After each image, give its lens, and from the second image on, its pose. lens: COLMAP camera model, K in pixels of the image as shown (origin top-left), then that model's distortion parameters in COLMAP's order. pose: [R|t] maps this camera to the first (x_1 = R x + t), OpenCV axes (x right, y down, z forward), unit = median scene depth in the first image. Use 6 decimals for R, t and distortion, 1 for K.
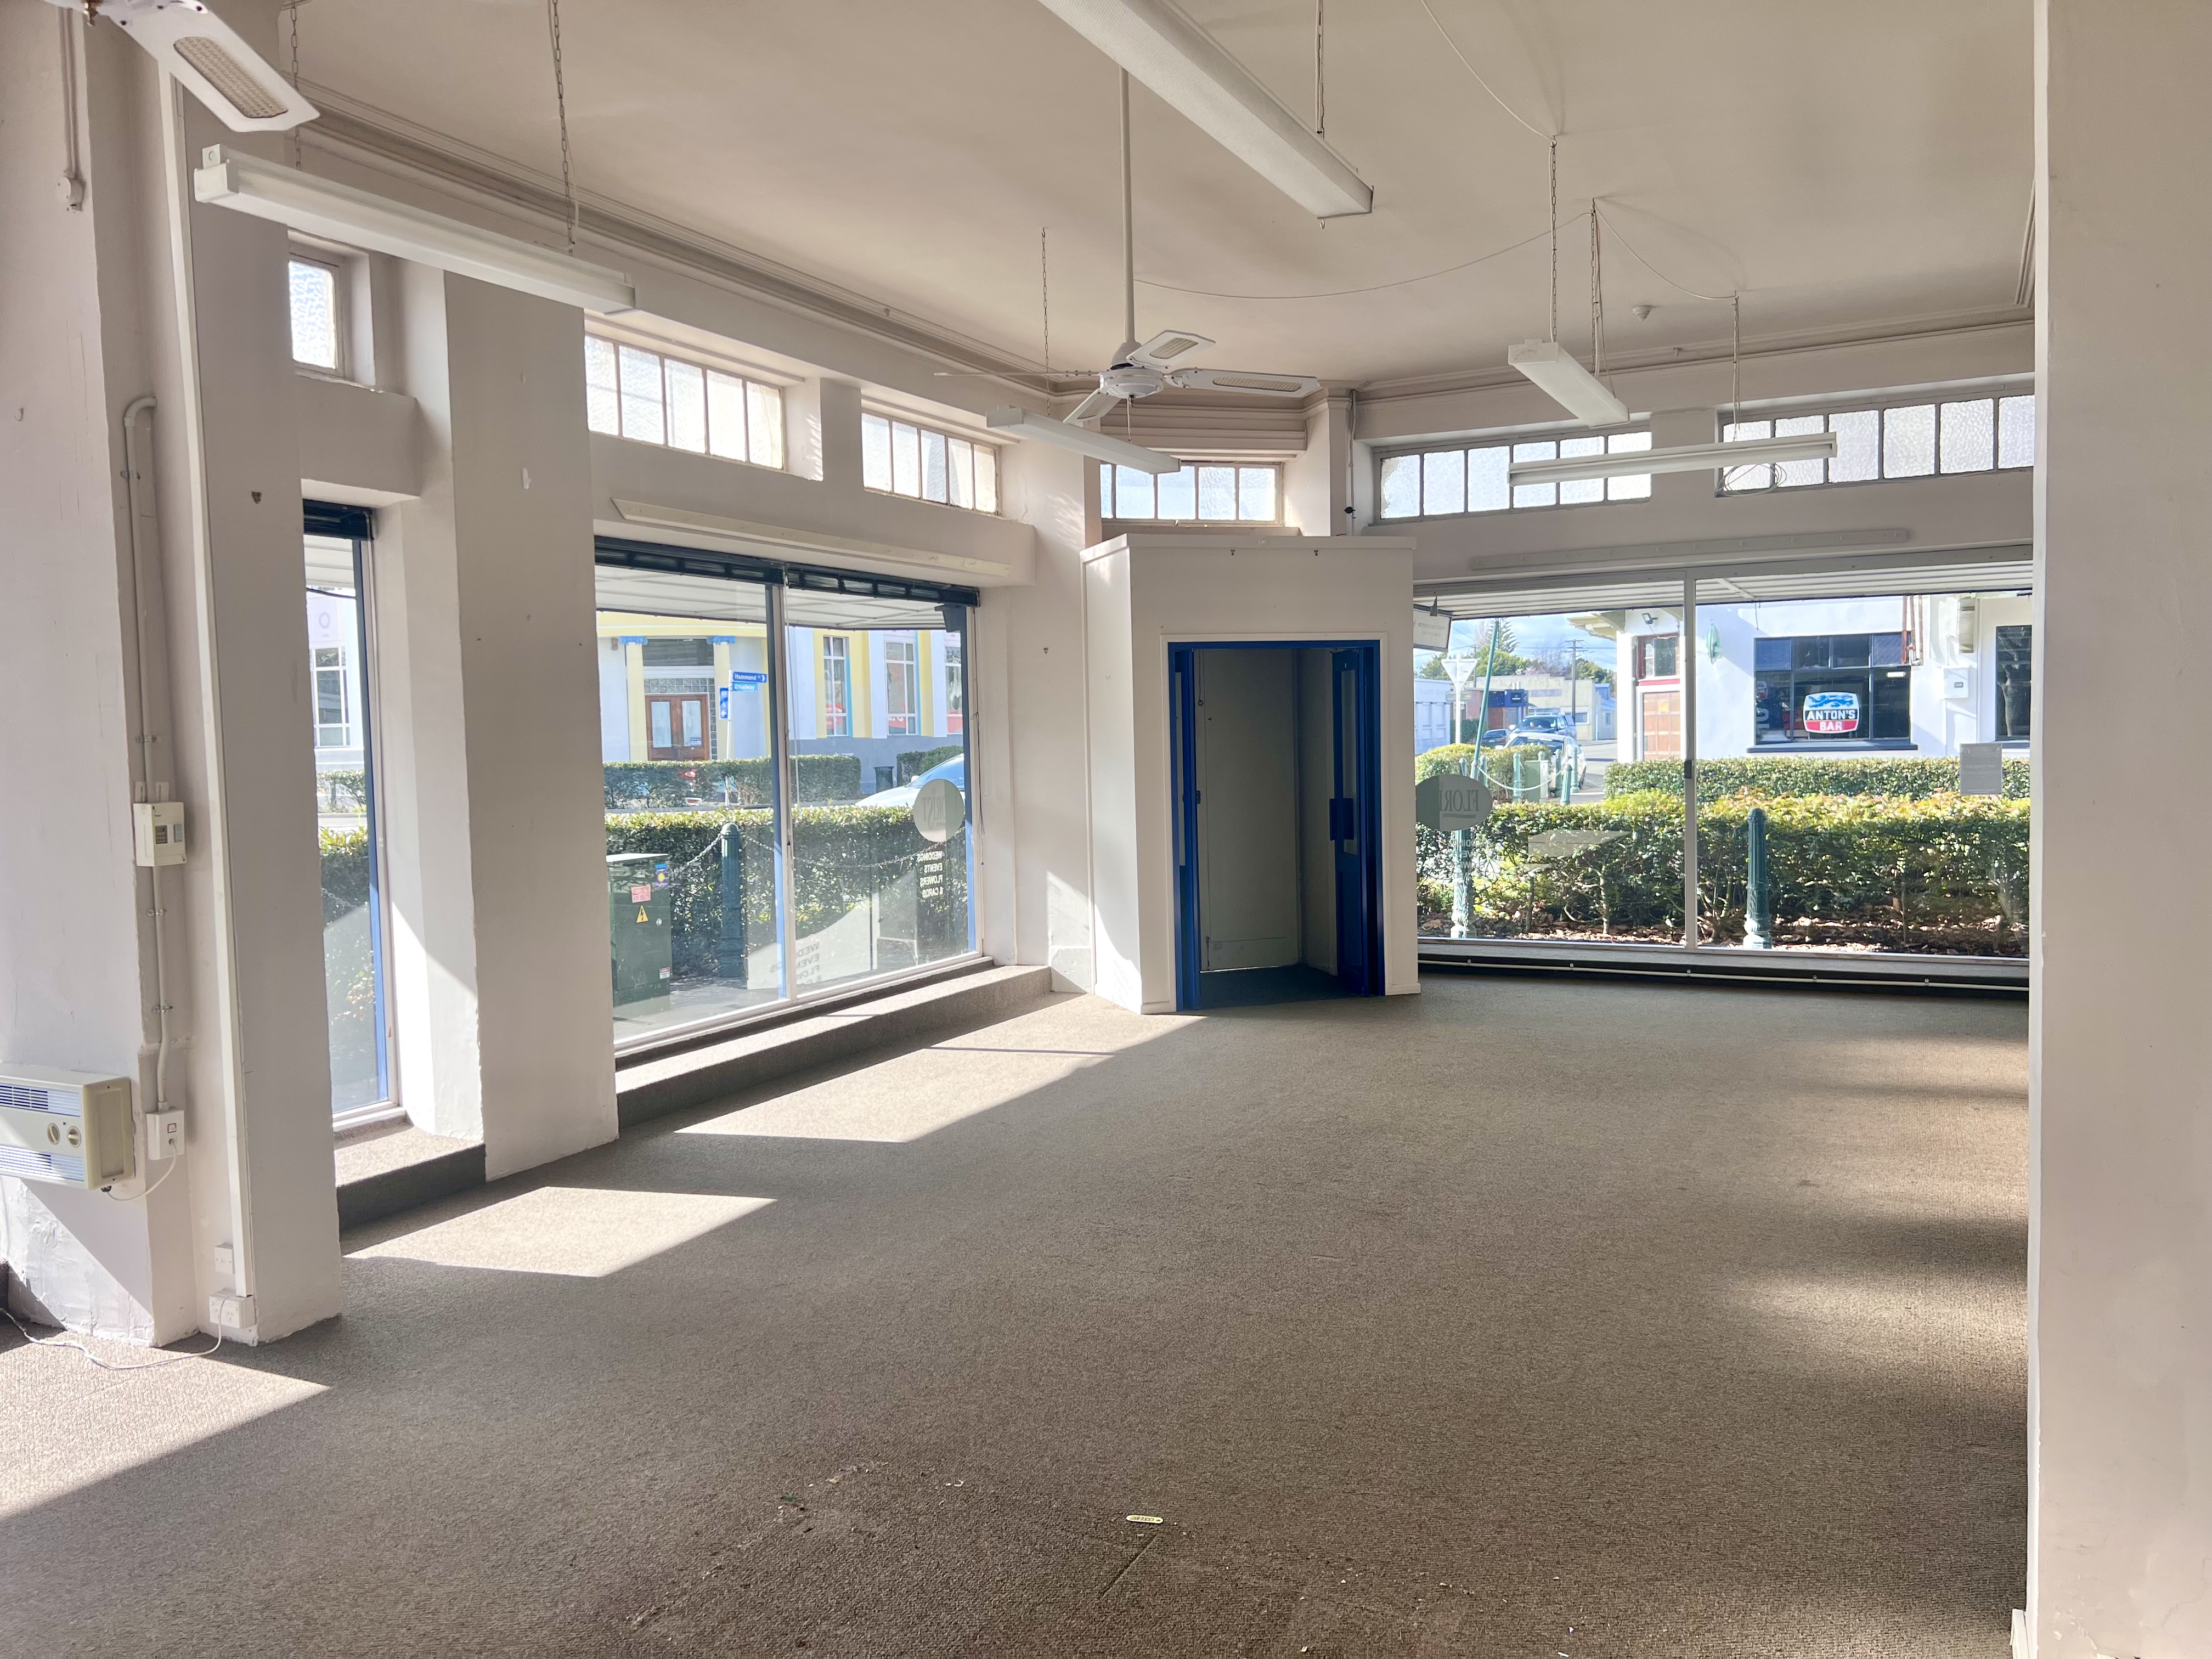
lens RADIAL K [[1621.5, 0, 1106.0], [0, 1621.5, 829.5], [0, 0, 1]] dist [0.042366, -0.000423]
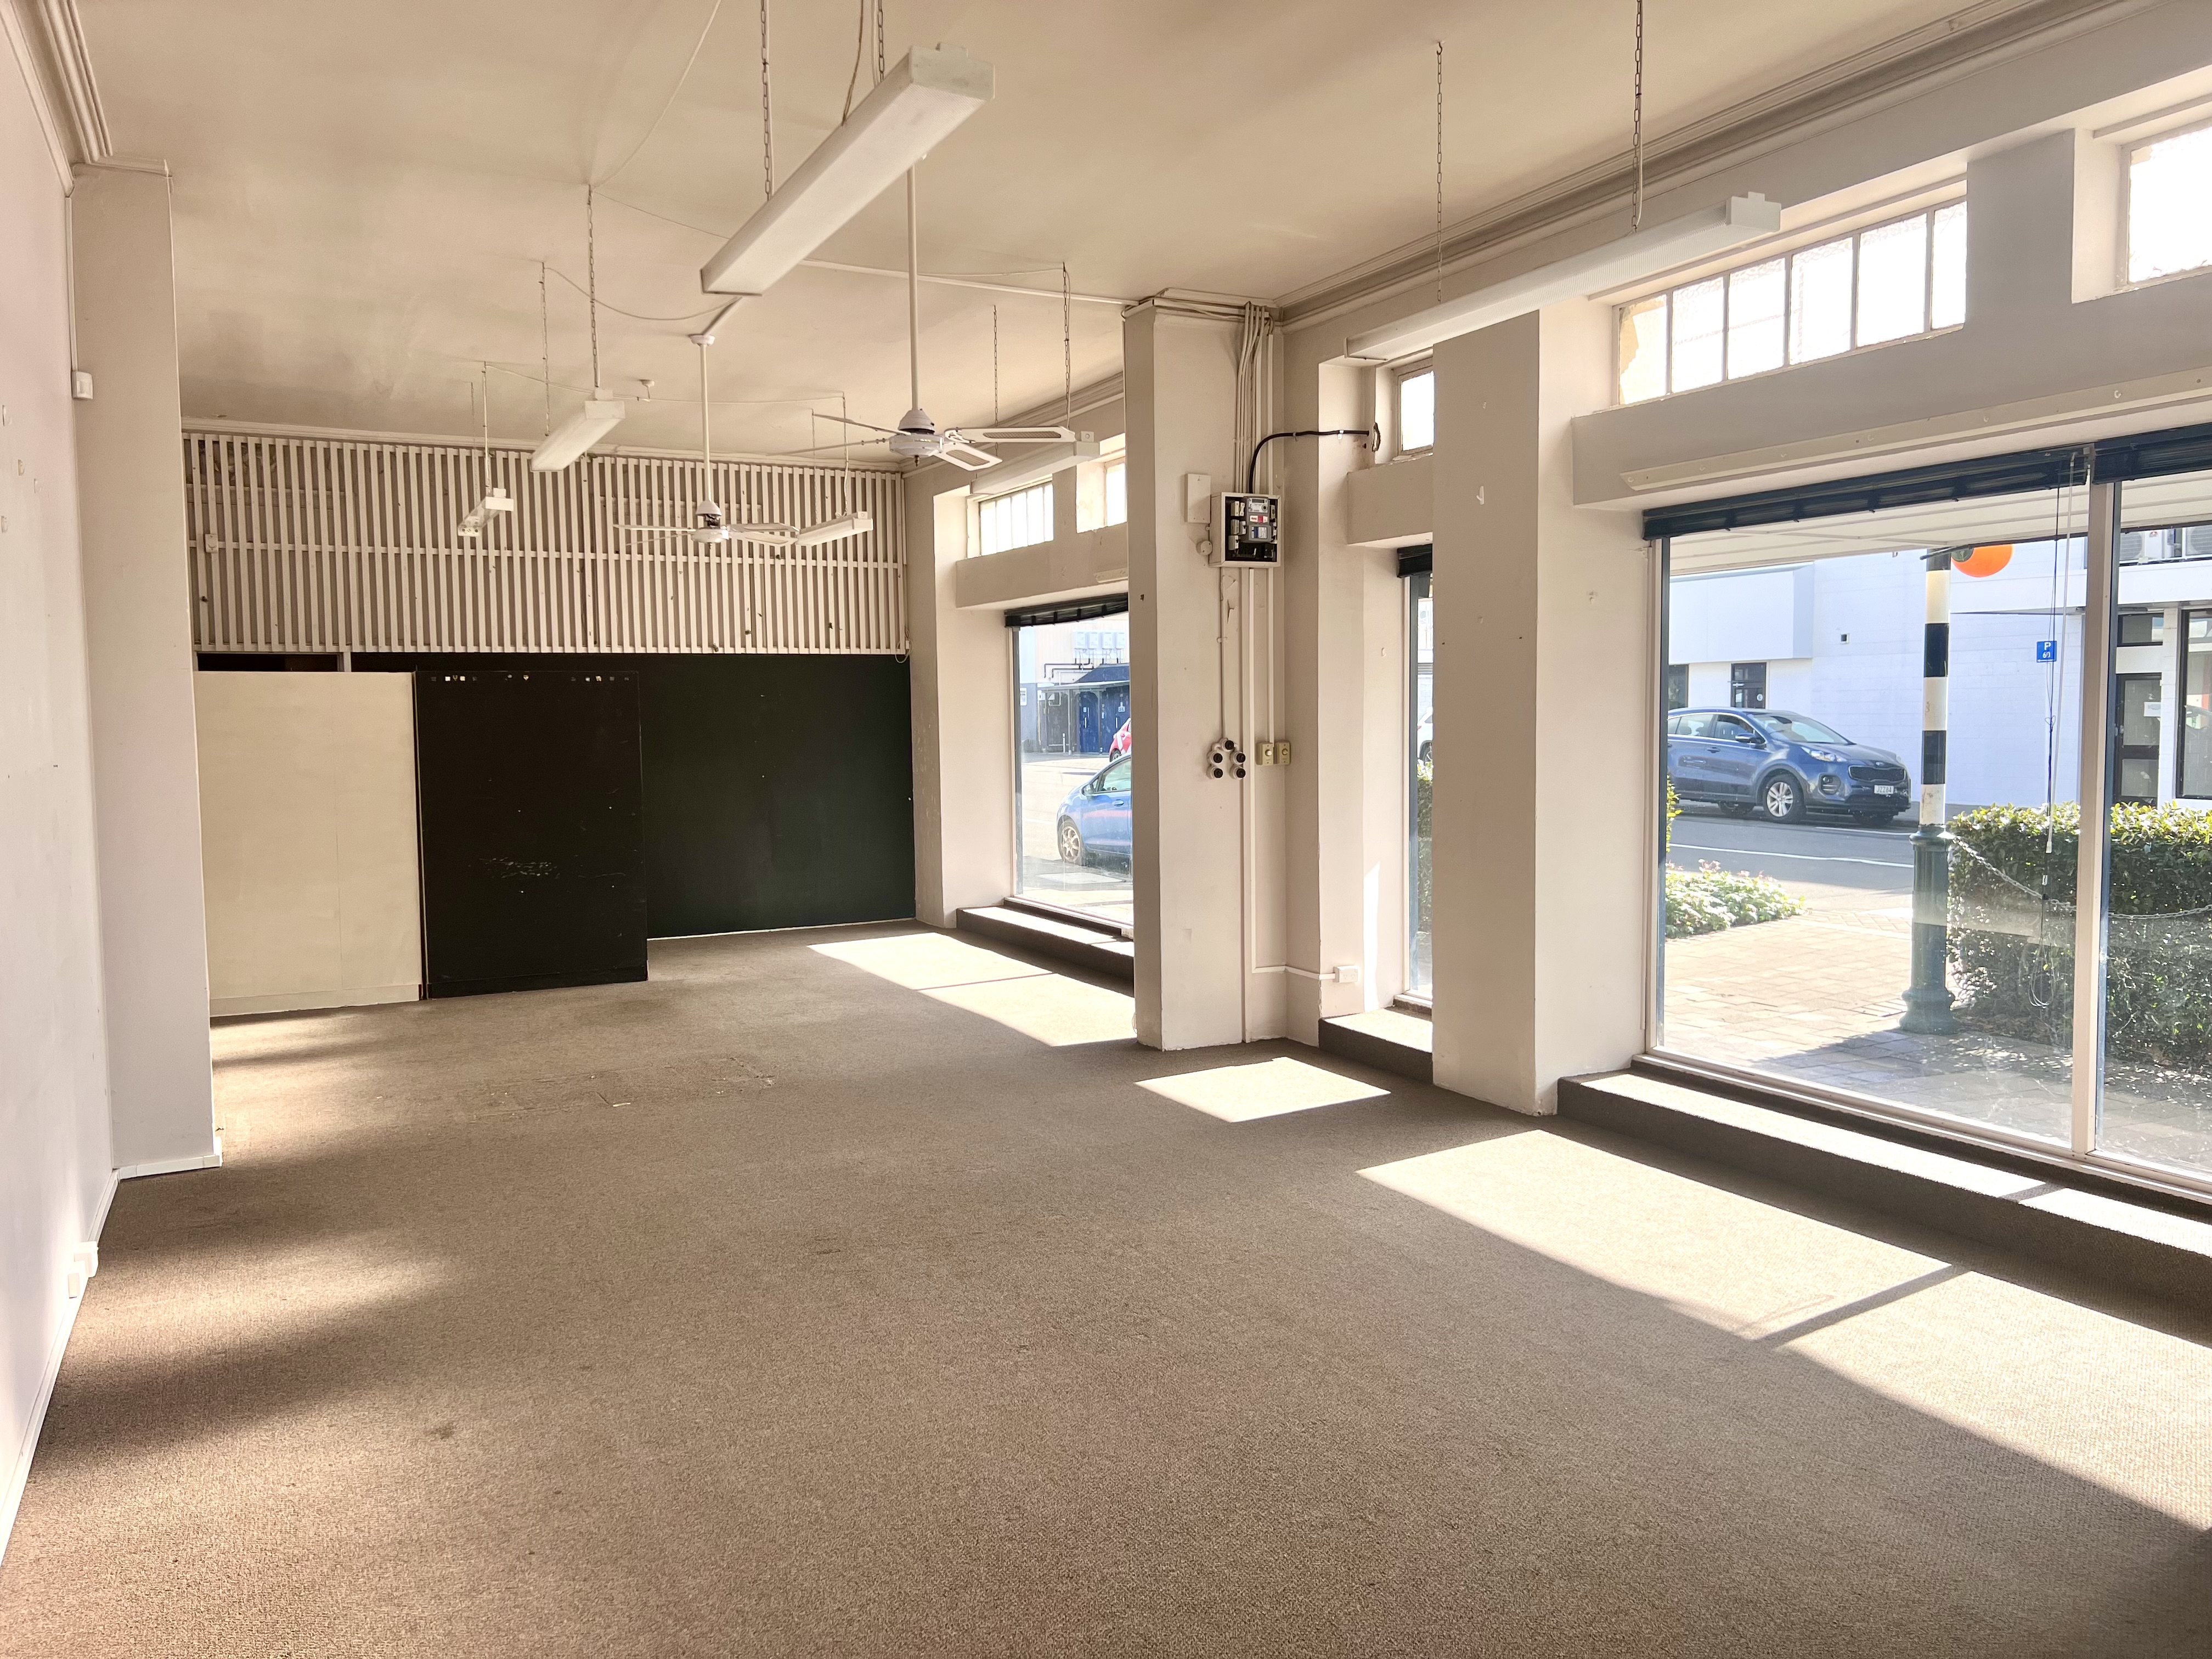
lens RADIAL K [[1686.5, 0, 1106.0], [0, 1686.5, 829.5], [0, 0, 1]] dist [0.000275, 0.000874]
pose [[-0.595631, 0.084009, -0.798853, 0.682802], [-0.028274, 0.991707, 0.125372, -0.111844], [0.802760, 0.097262, -0.588316, 1.367698]]
